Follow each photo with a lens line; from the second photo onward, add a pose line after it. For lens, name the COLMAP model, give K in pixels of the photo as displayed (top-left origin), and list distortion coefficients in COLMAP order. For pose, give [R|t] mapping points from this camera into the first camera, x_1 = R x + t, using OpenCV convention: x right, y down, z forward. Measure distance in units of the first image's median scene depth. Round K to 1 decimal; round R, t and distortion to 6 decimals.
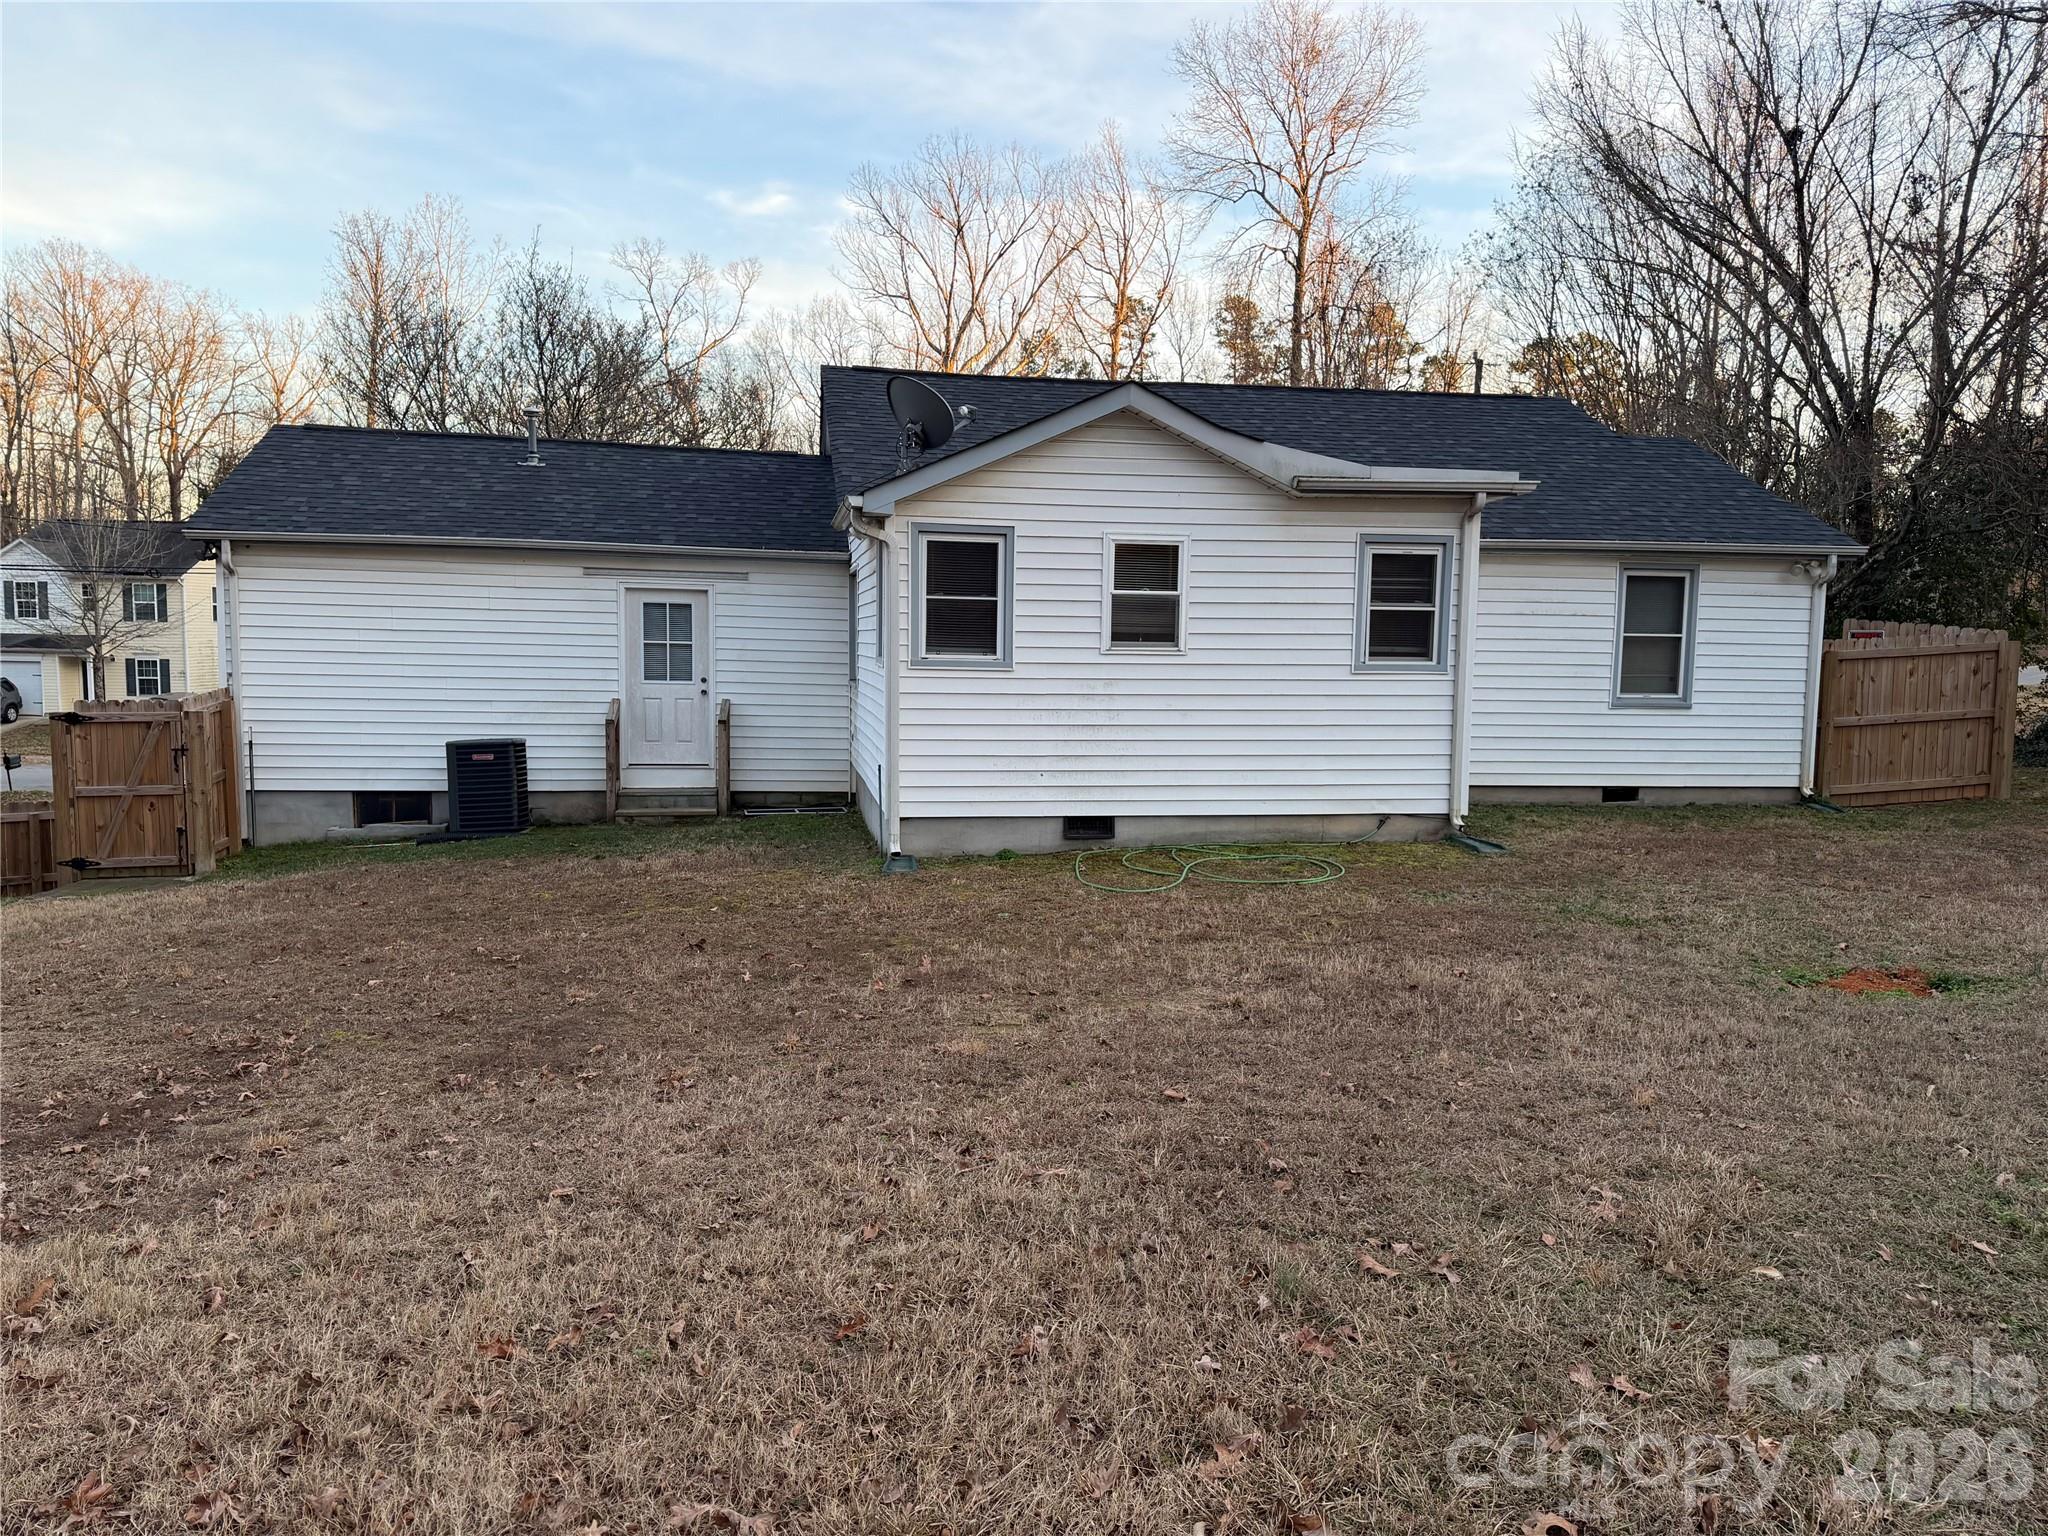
lens RADIAL K [[1442.1, 0, 1035.5], [0, 1442.1, 760.3], [0, 0, 1]] dist [0.055401, -0.070718]
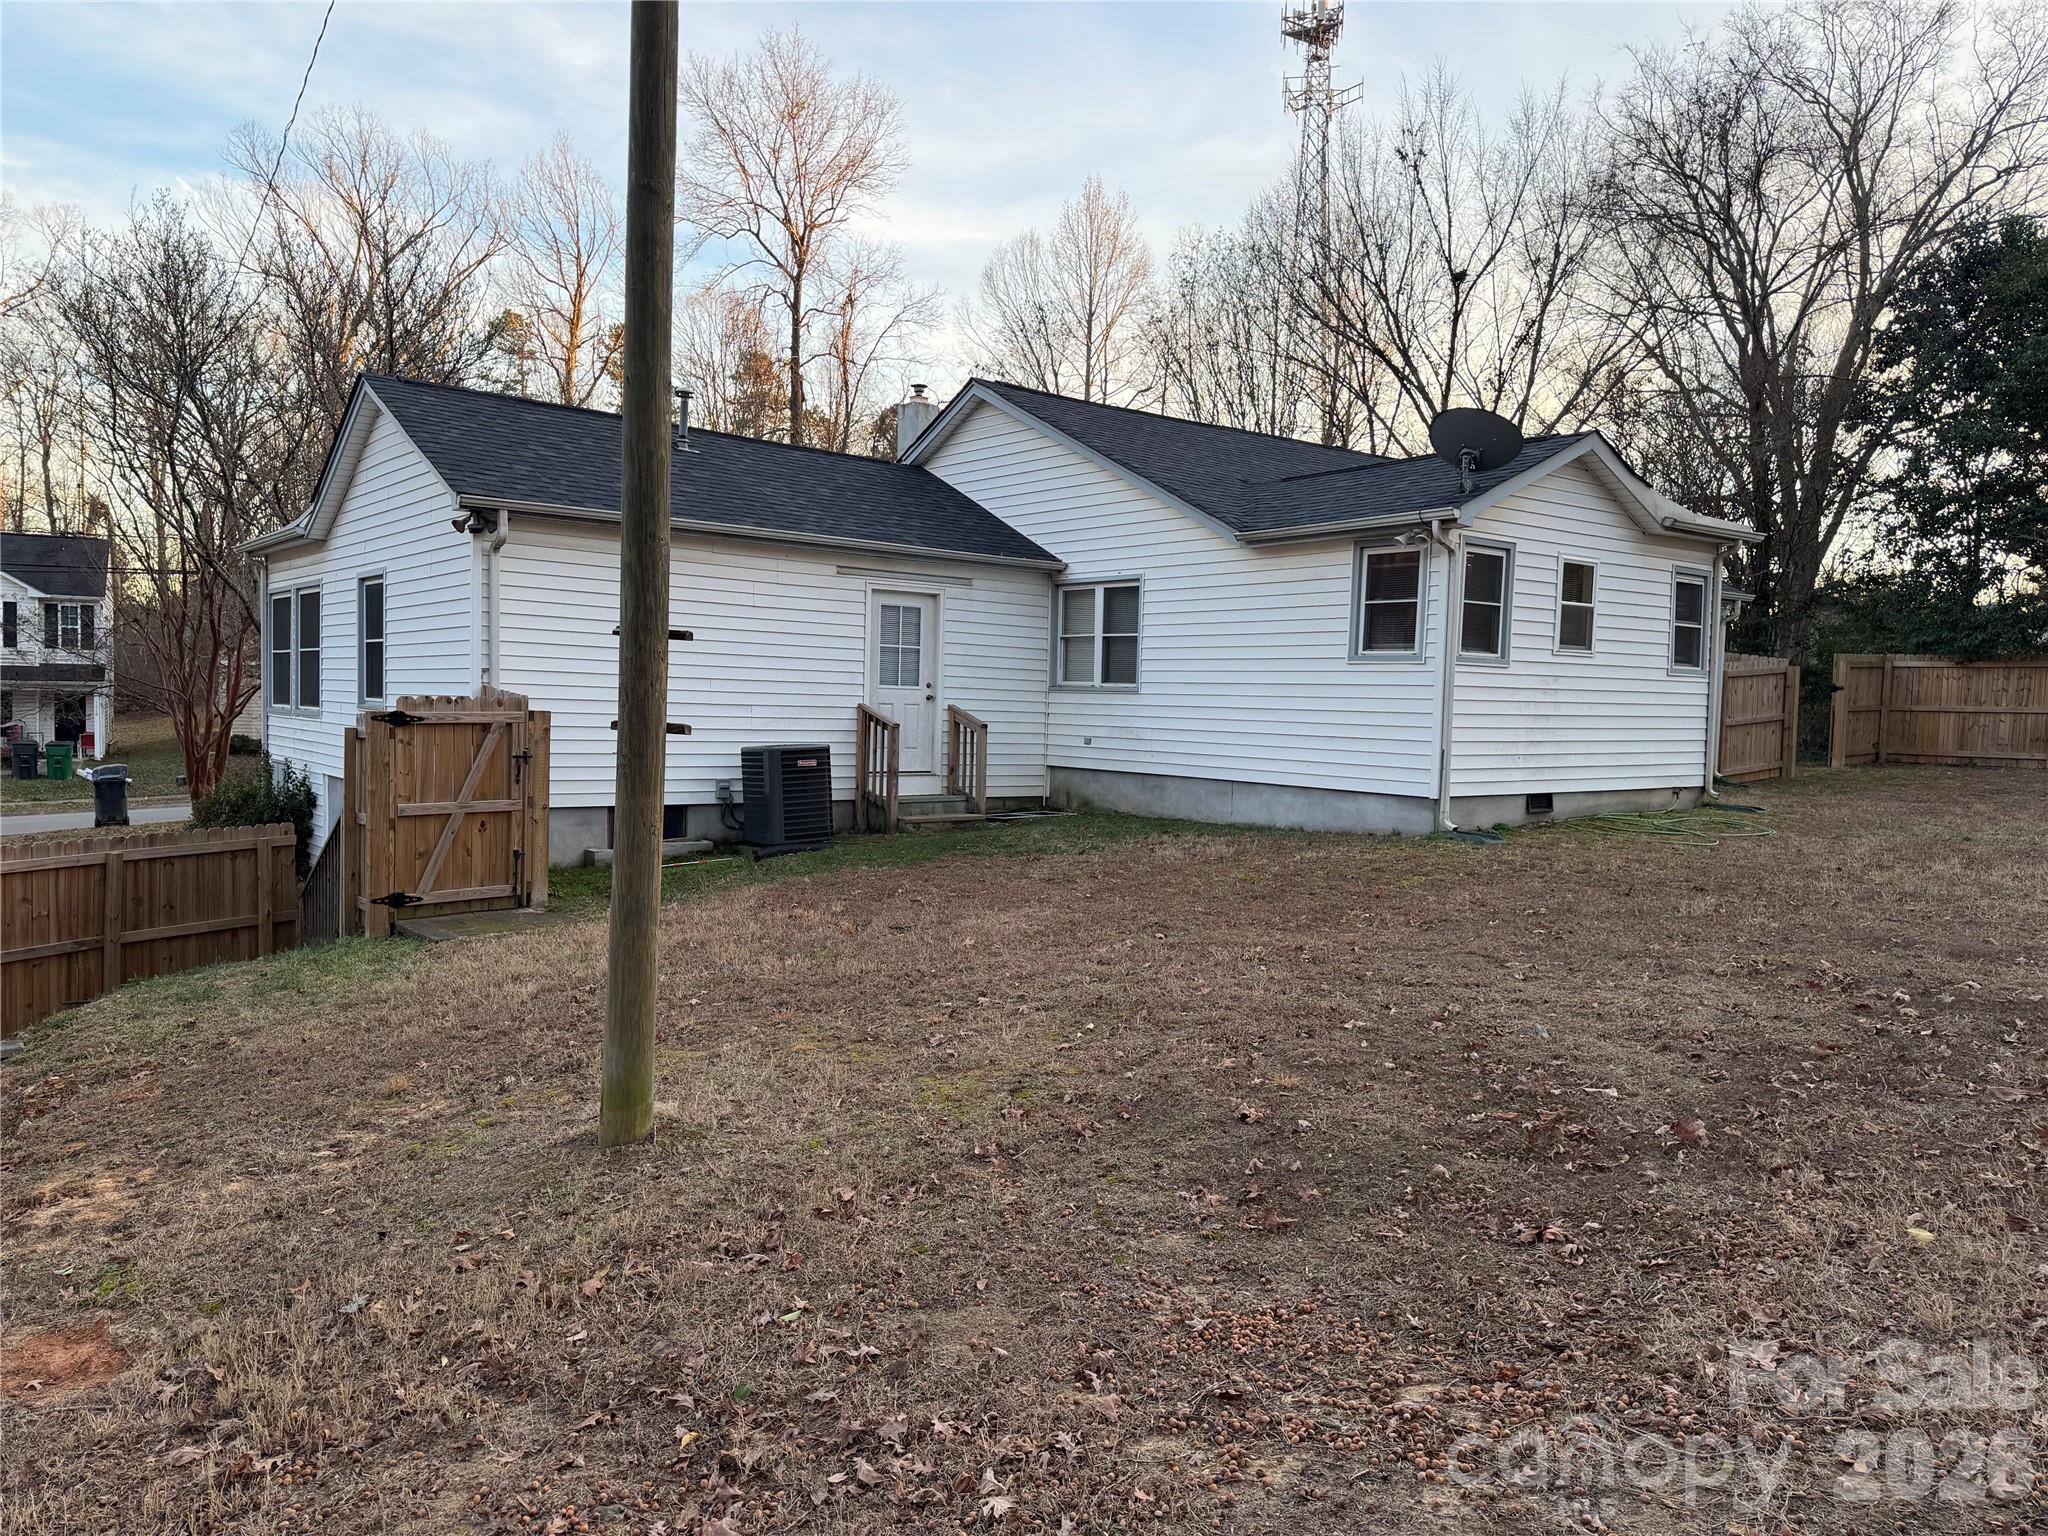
lens RADIAL K [[1442.1, 0, 1015.2], [0, 1442.1, 777.3], [0, 0, 1]] dist [0.055401, -0.070718]
pose [[0.878173, -0.020236, 0.477914, -0.668032], [0.029133, 0.999513, -0.011211, 0.019815], [-0.477454, 0.023769, 0.878335, 0.120193]]
